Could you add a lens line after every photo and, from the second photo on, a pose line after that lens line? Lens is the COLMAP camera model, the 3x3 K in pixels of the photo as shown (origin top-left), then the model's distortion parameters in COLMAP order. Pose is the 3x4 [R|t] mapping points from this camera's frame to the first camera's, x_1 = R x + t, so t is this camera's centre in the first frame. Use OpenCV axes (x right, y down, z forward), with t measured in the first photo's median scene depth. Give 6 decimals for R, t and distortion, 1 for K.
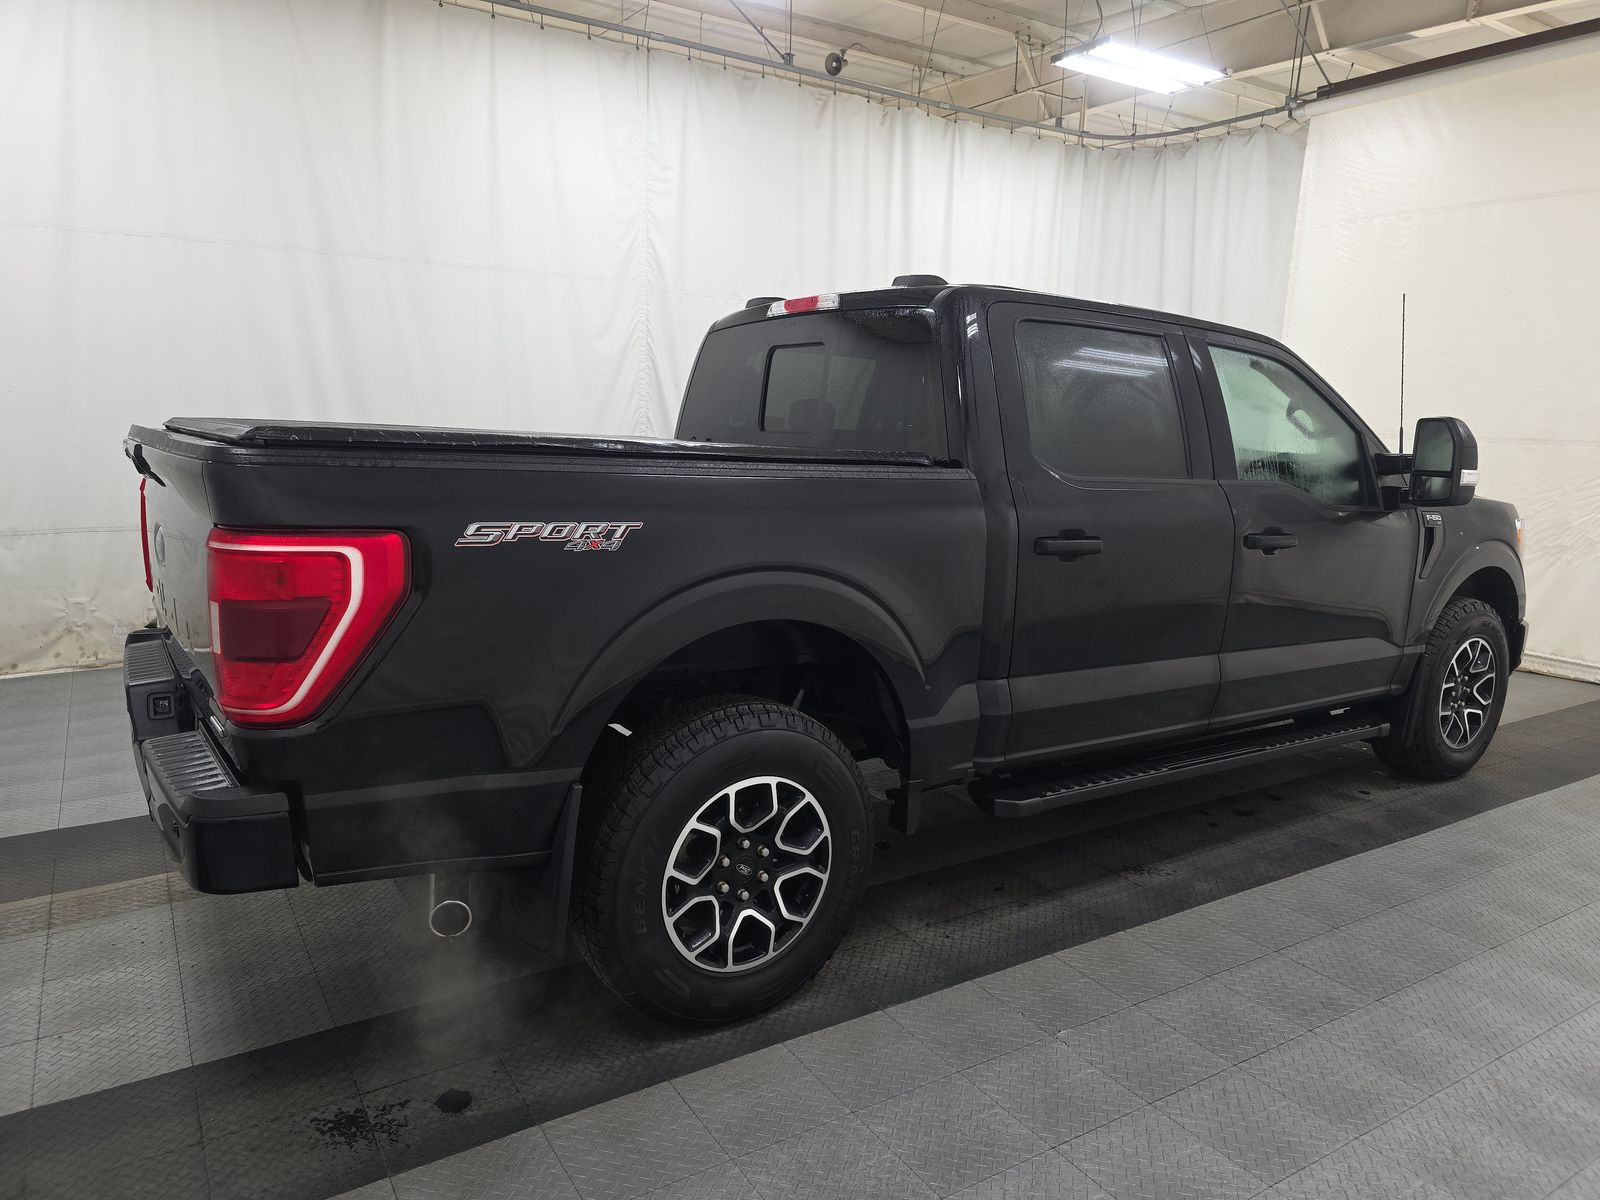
lens RADIAL K [[1099.5, 0, 797.3], [0, 1099.5, 607.1], [0, 0, 1]] dist [0.004668, 0.002390]
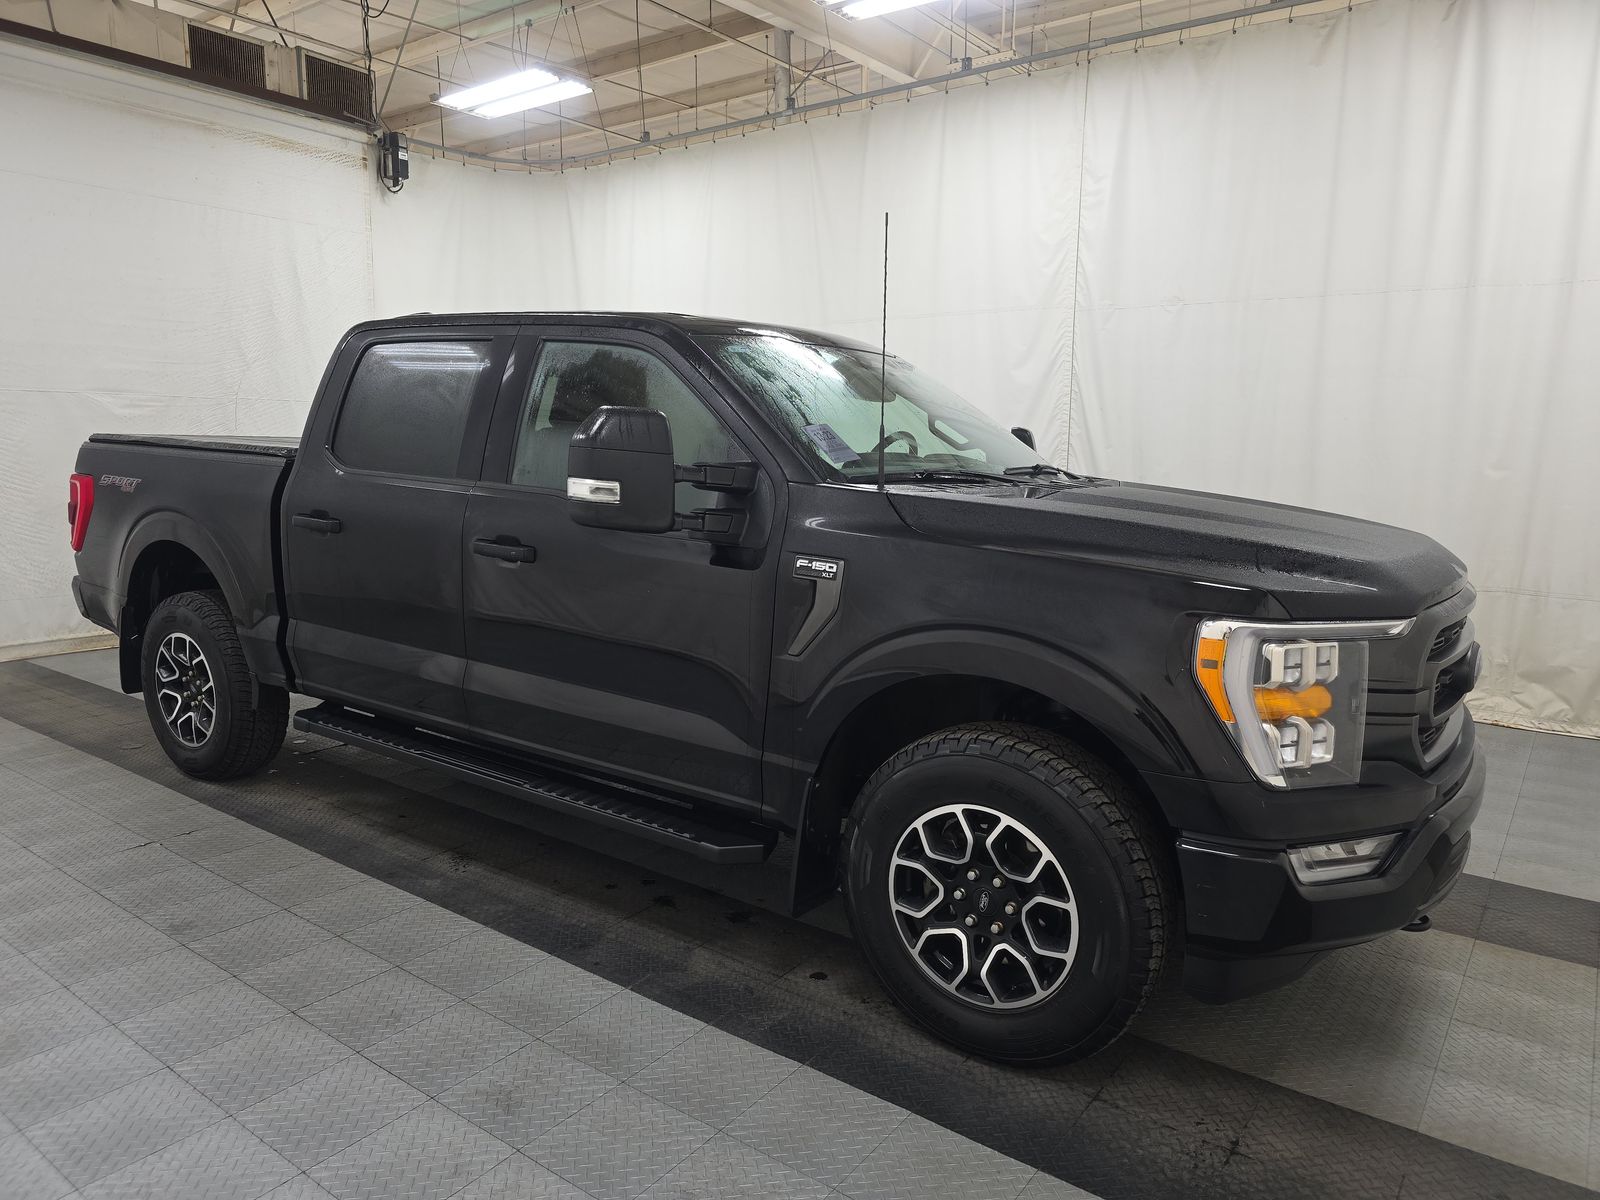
lens RADIAL K [[1099.5, 0, 797.3], [0, 1099.5, 607.1], [0, 0, 1]] dist [0.004668, 0.002390]
pose [[0.338001, 0.115515, -0.934030, 1.175851], [-0.157561, 0.985378, 0.064848, -0.095711], [0.927863, 0.125248, 0.351260, 0.780322]]
